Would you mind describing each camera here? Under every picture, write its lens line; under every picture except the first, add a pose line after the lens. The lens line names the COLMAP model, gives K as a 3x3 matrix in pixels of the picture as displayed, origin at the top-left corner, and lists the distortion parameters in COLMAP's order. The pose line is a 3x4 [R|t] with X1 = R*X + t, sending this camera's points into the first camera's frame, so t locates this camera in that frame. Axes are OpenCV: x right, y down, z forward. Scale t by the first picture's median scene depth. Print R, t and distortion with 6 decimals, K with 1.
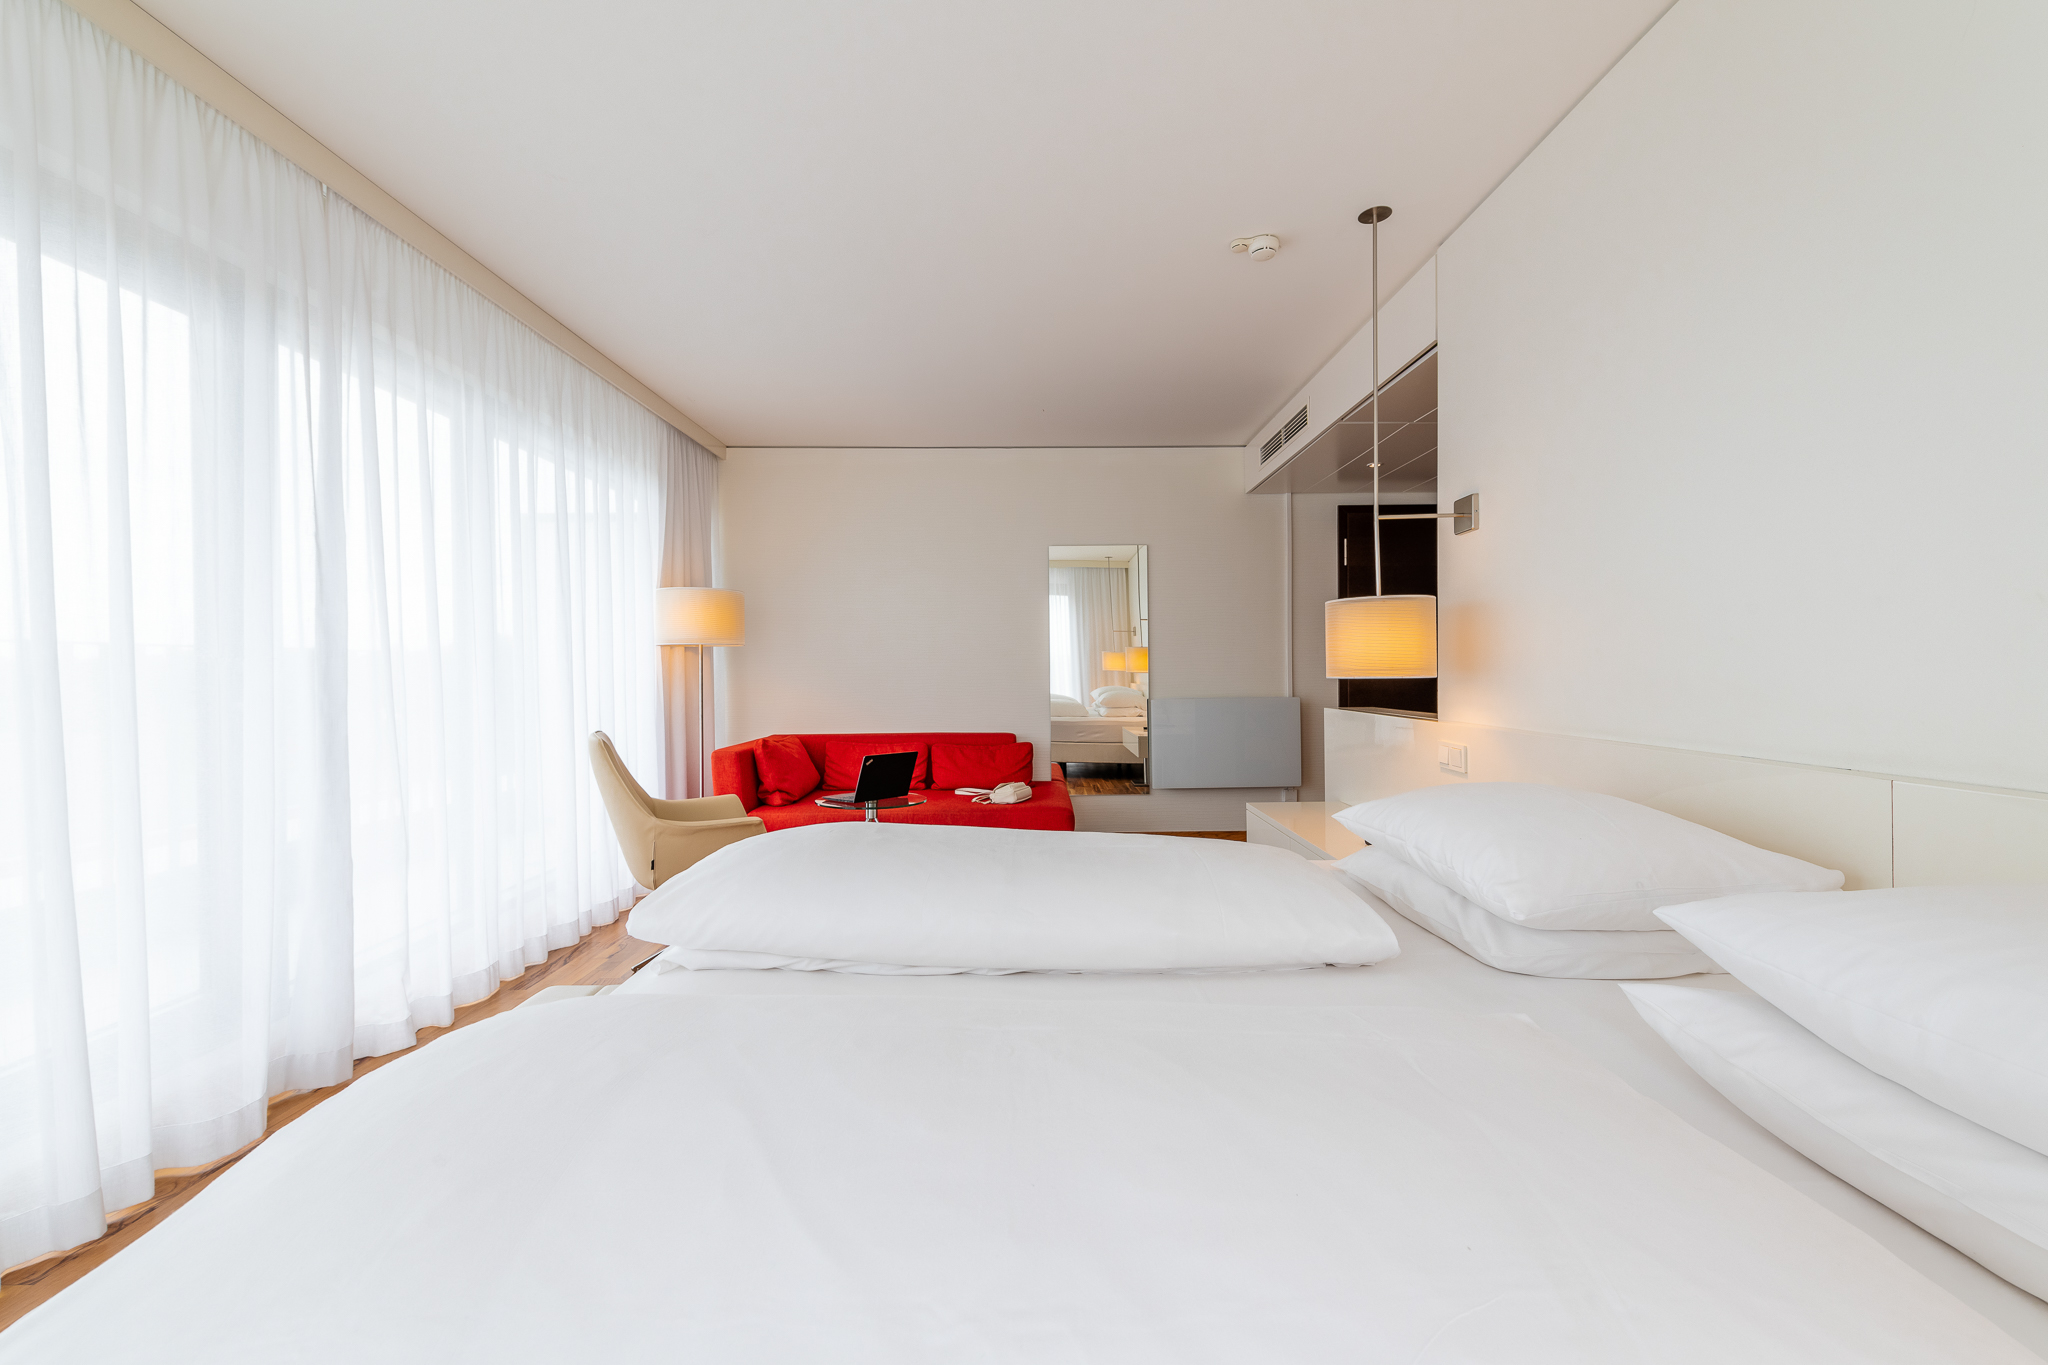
lens RADIAL K [[731.1, 0, 998.0], [0, 731.1, 645.3], [0, 0, 1]] dist [0.000705, 0.000024]
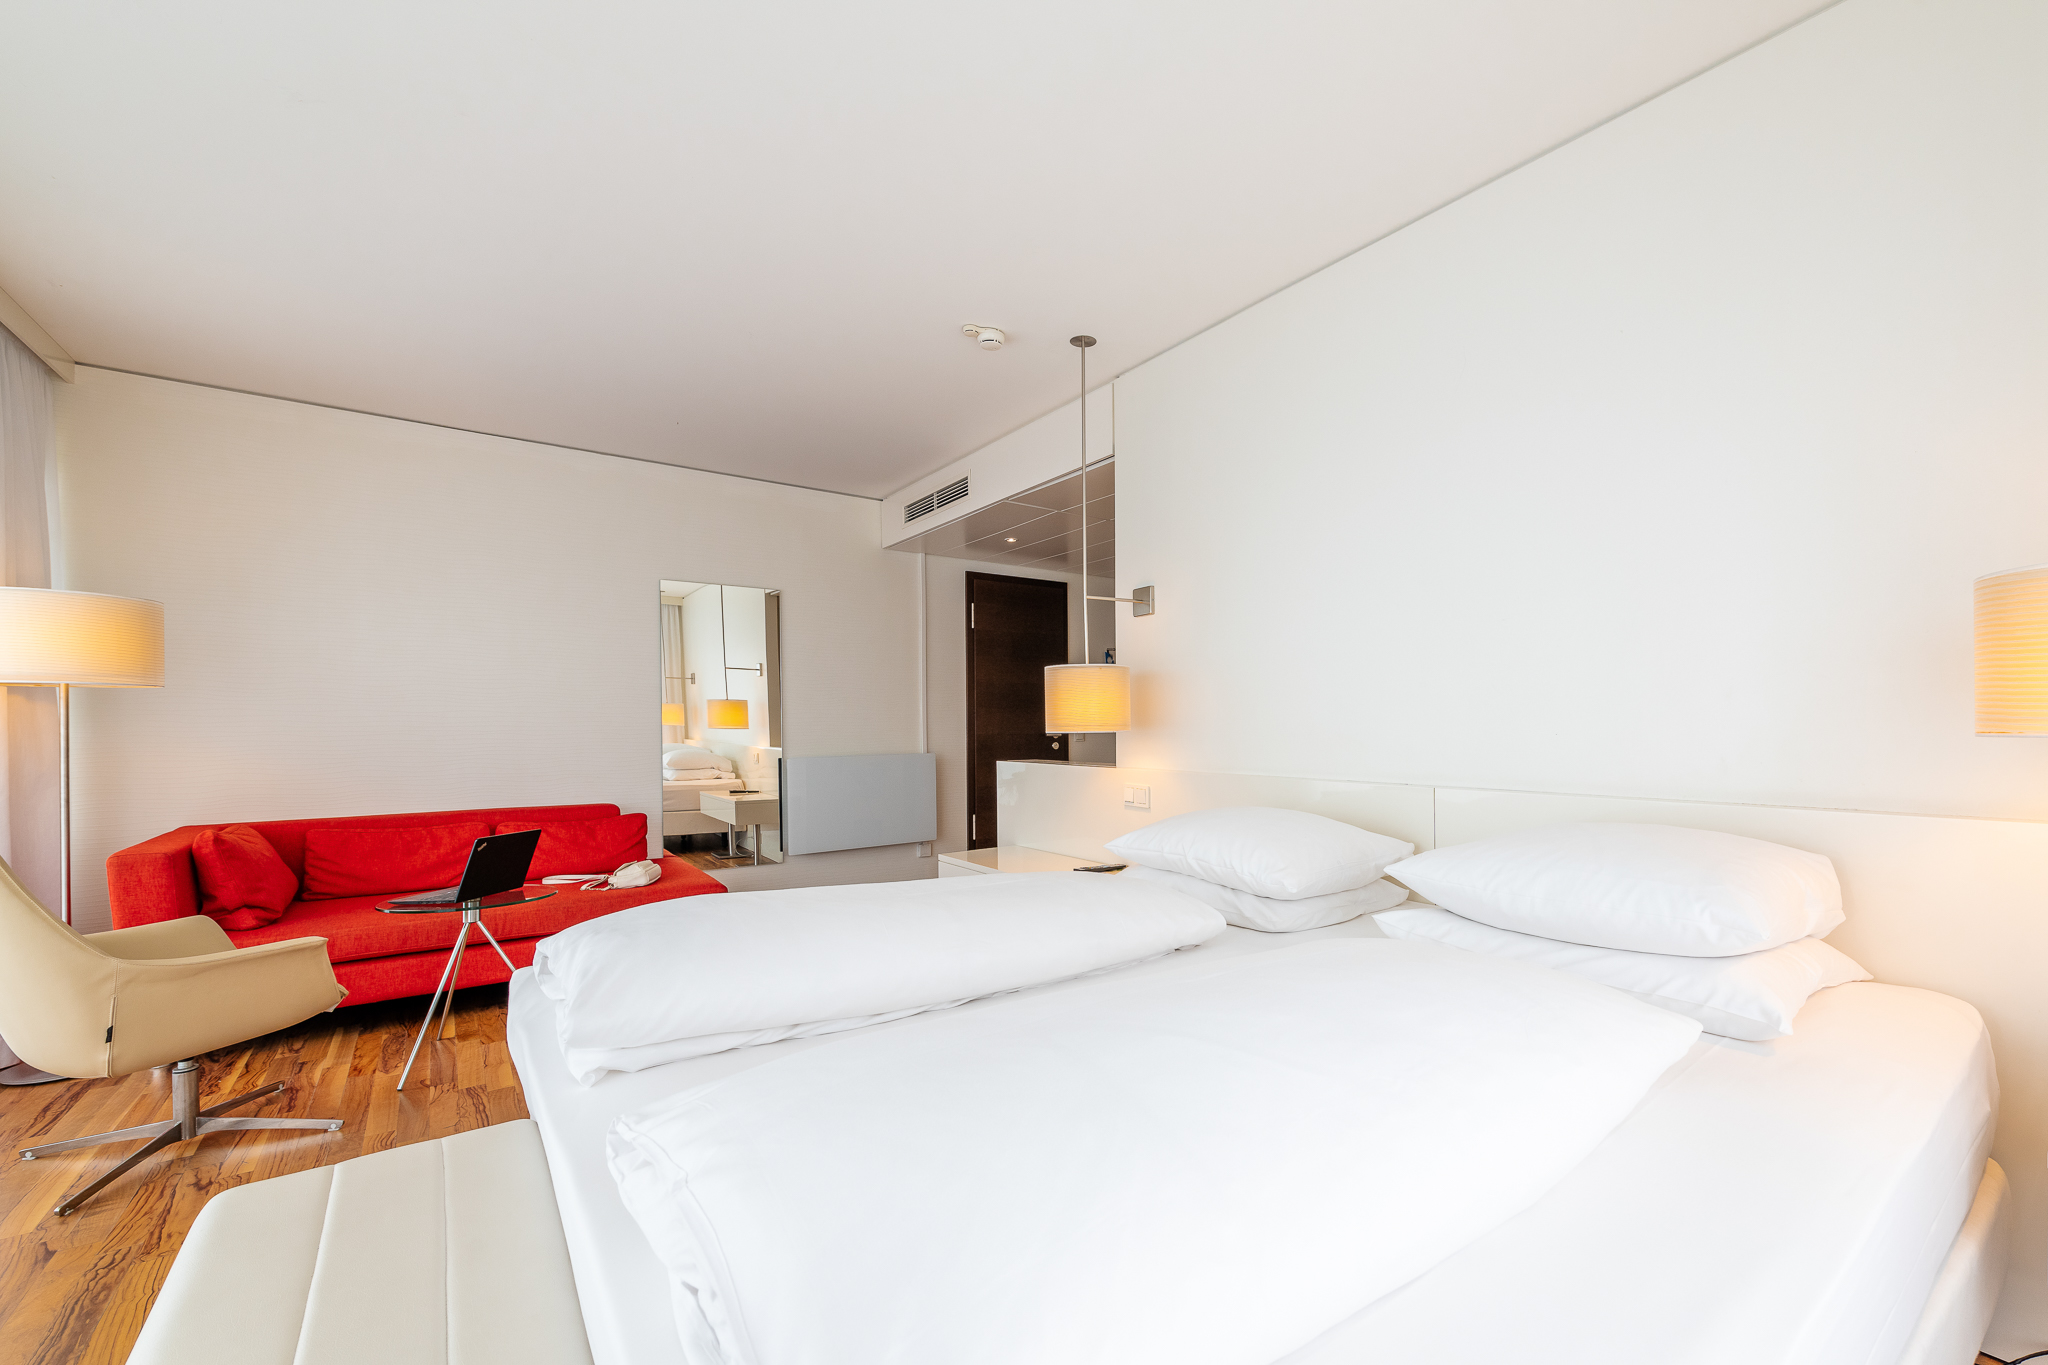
lens RADIAL K [[801.6, 0, 1026.7], [0, 801.6, 680.3], [0, 0, 1]] dist [0.013354, -0.005513]
pose [[0.828486, 0.034654, 0.558937, -0.158167], [-0.020403, 0.999289, -0.031713, 0.002167], [-0.559638, 0.014870, 0.828603, -0.011350]]
